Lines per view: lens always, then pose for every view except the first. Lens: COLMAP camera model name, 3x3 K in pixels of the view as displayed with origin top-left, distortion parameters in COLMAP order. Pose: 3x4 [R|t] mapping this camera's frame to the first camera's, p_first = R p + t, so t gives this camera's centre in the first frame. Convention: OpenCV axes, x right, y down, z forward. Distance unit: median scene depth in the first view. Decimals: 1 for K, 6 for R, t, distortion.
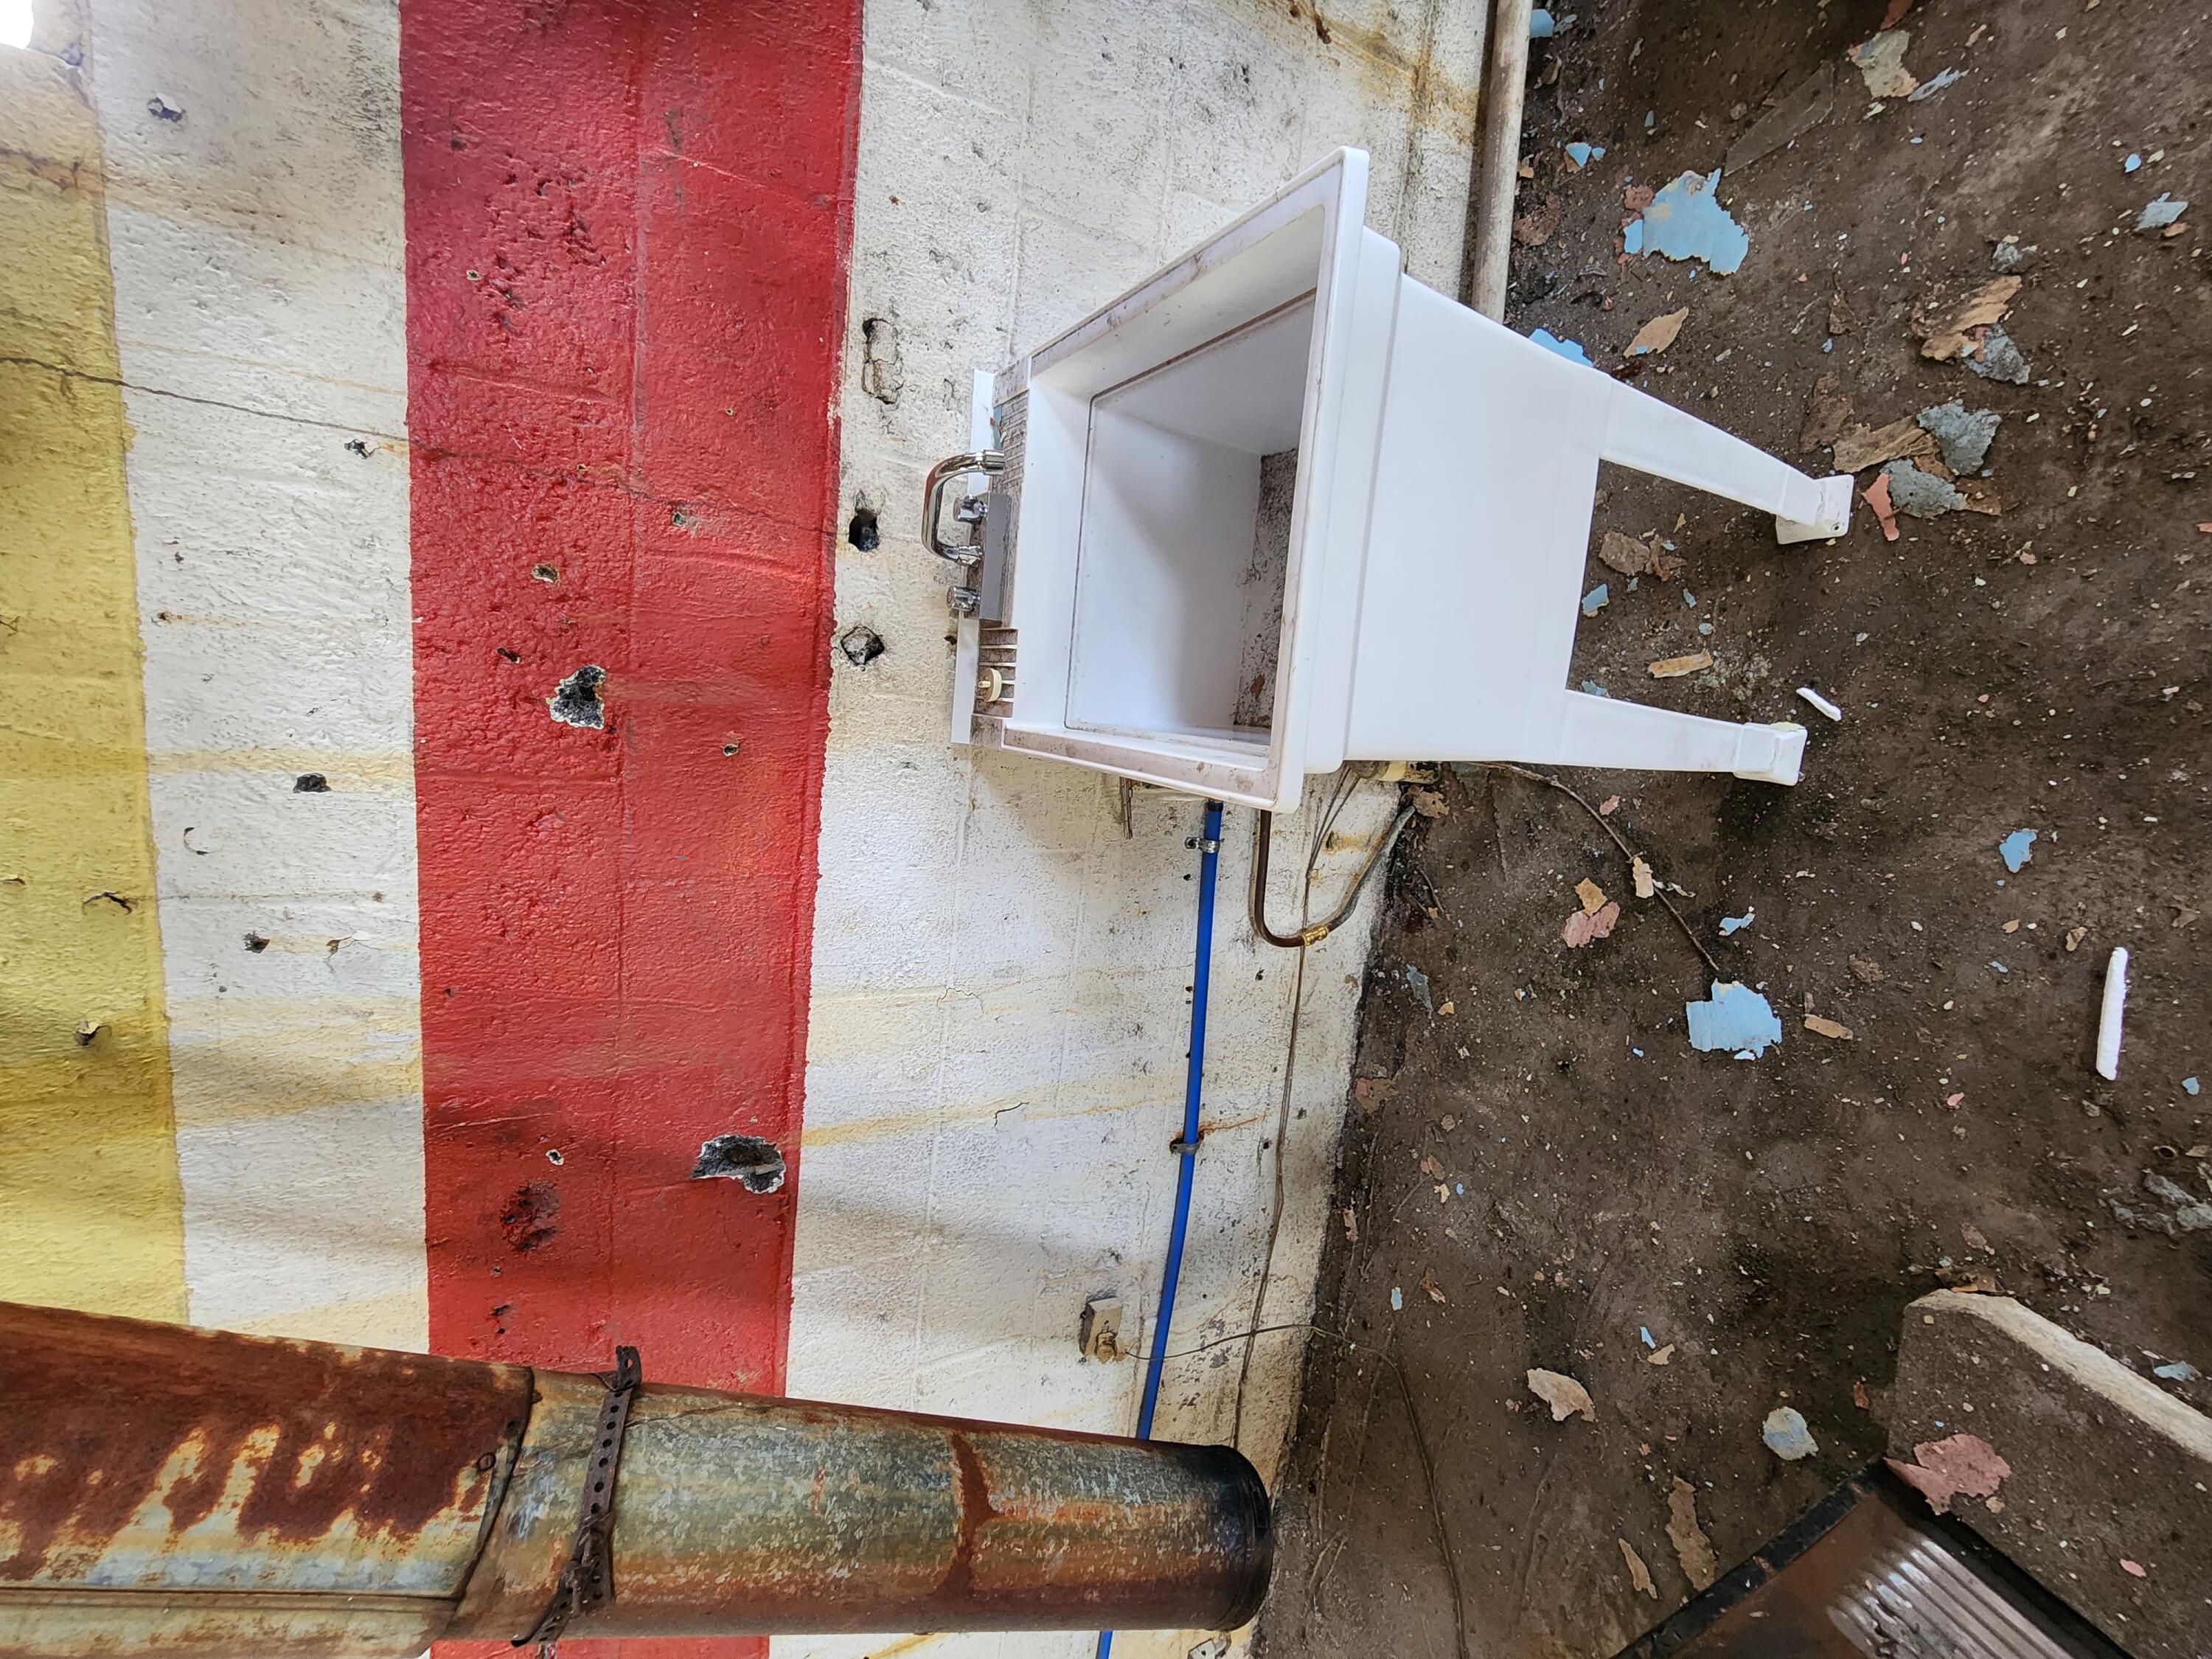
lens RADIAL K [[913.9, 0, 1109.5], [0, 913.9, 796.7], [0, 0, 1]] dist [-0.002480, 0.000822]
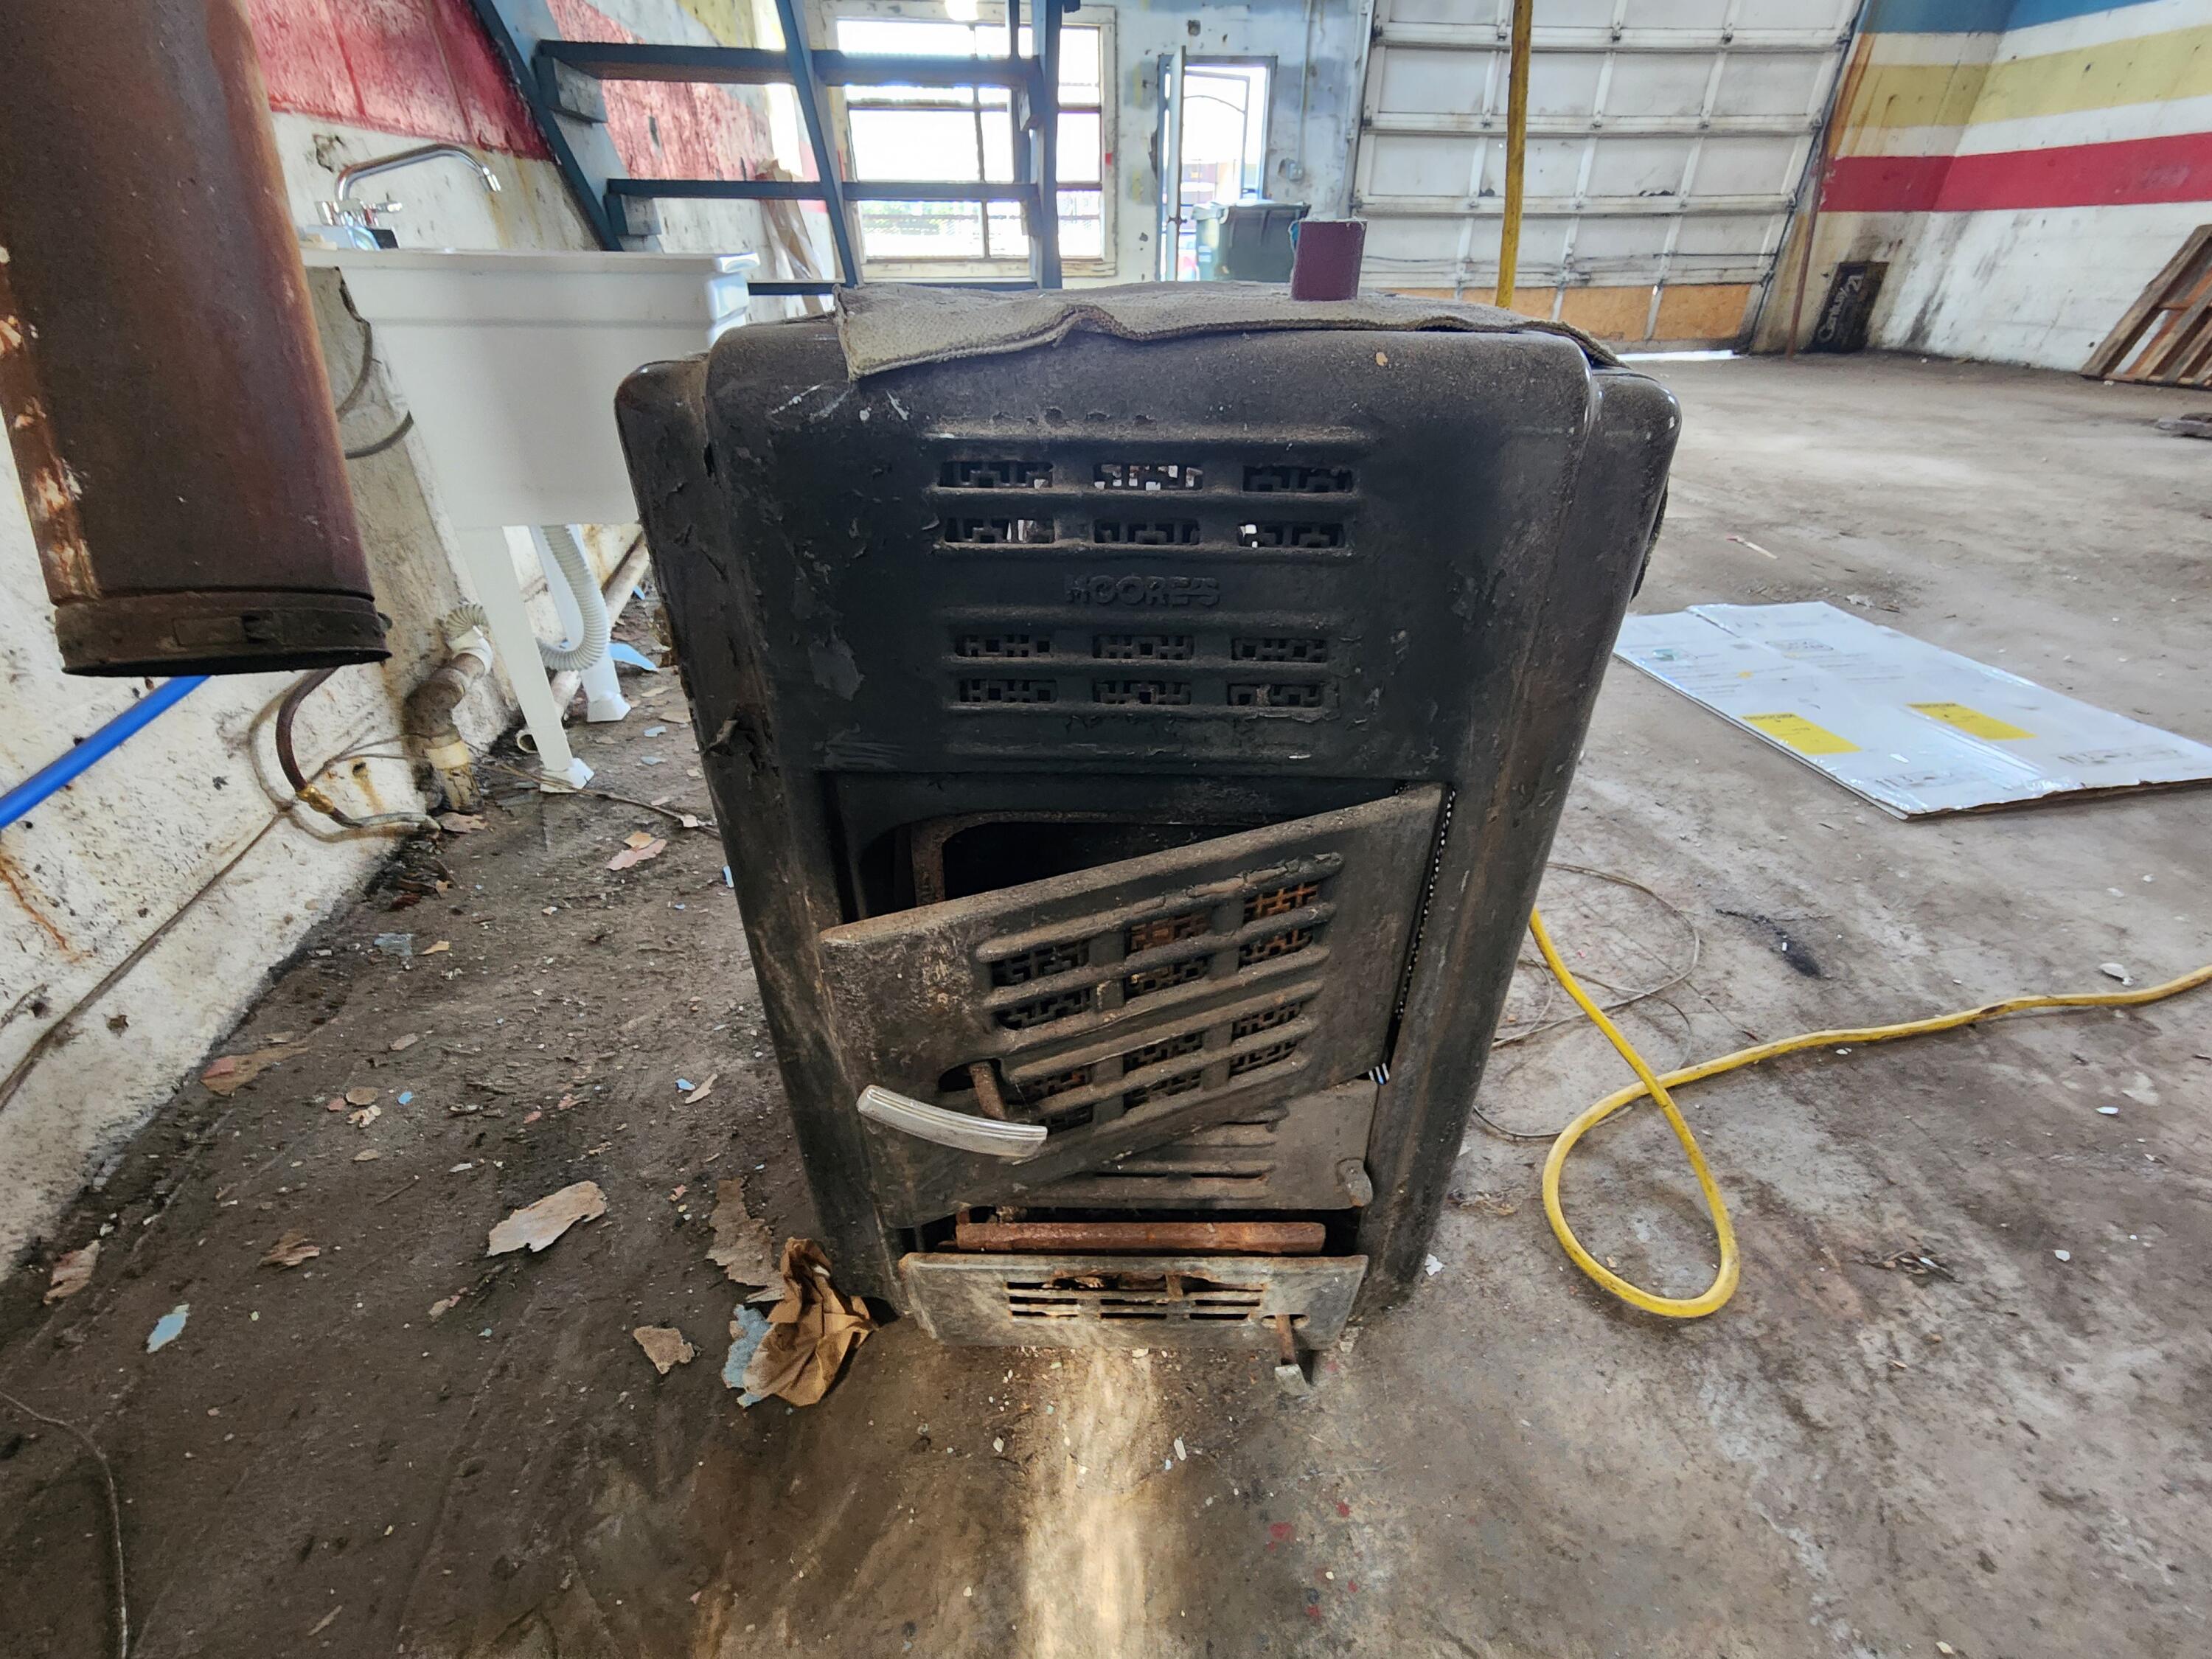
lens RADIAL K [[913.9, 0, 1110.0], [0, 913.9, 850.8], [0, 0, 1]] dist [-0.002480, 0.000822]
pose [[0.432614, 0.640589, 0.634422, 0.058227], [0.341089, 0.535086, -0.772878, 1.511882], [-0.834568, 0.550752, 0.012988, 0.588591]]
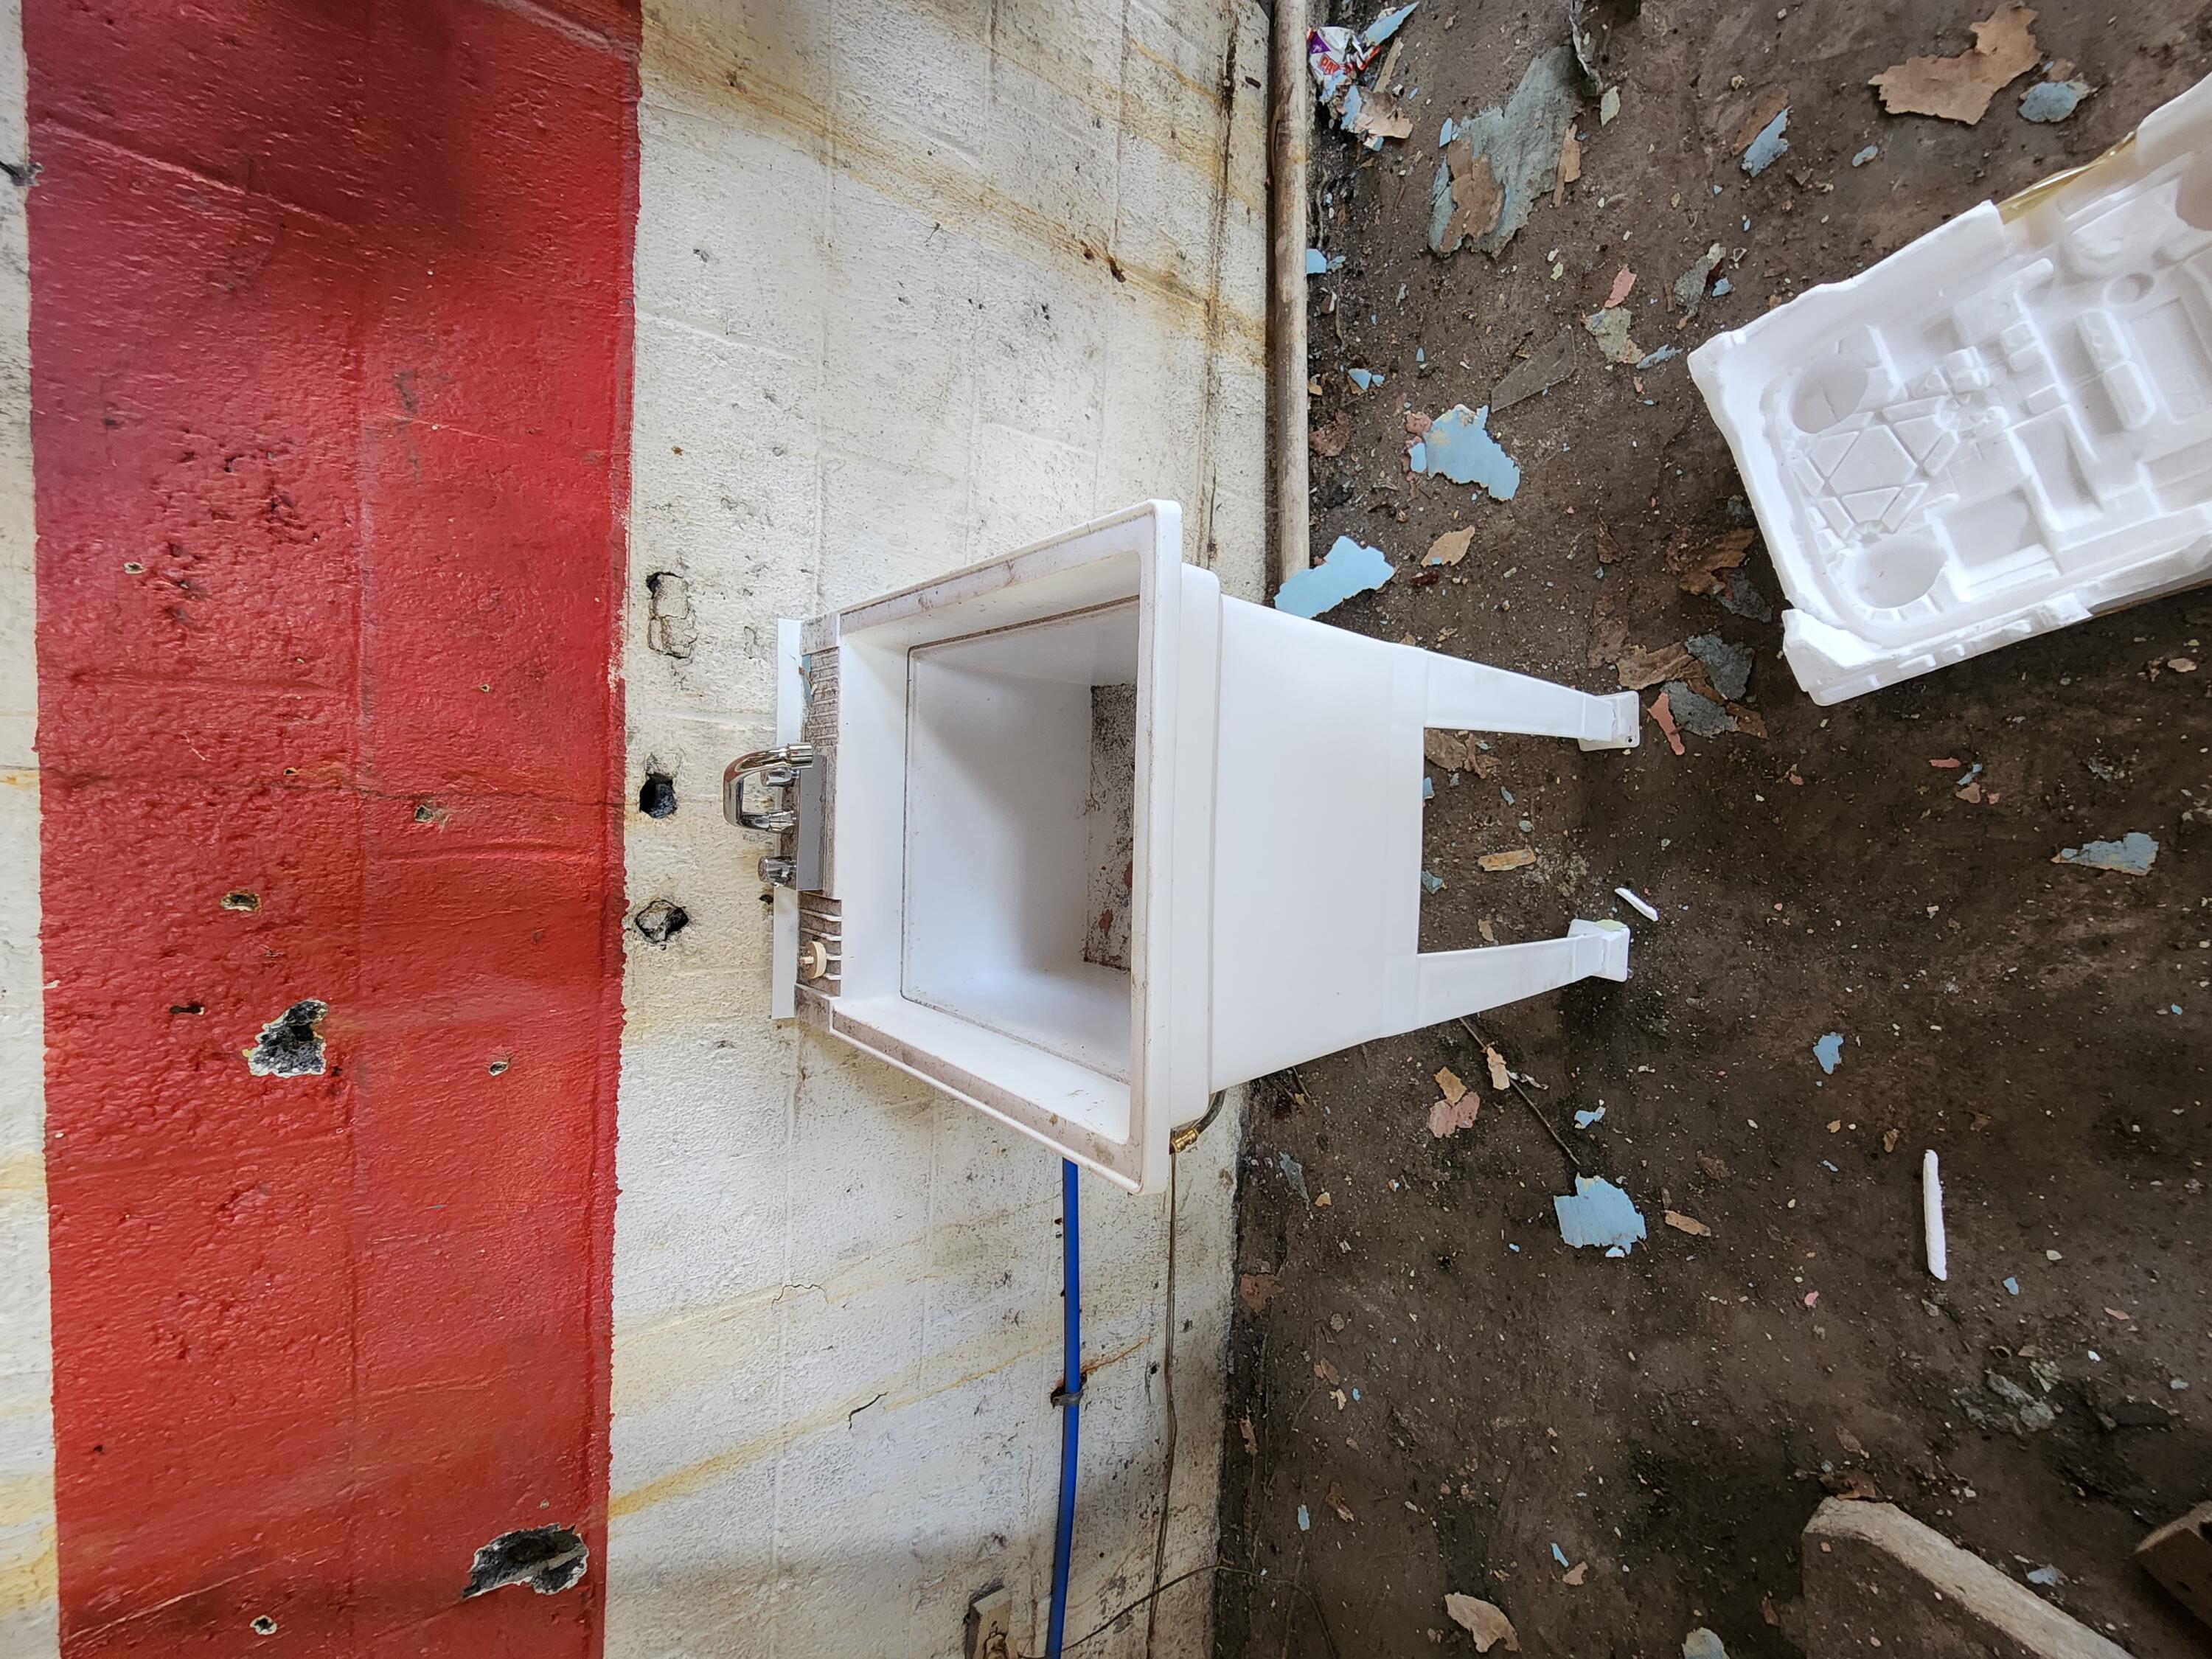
lens RADIAL K [[913.9, 0, 1109.4], [0, 913.9, 795.1], [0, 0, 1]] dist [-0.002480, 0.000822]
pose [[0.983811, -0.065882, 0.166657, 0.016652], [0.081763, 0.992553, -0.090293, -0.179251], [-0.159467, 0.102458, 0.981872, 0.055536]]
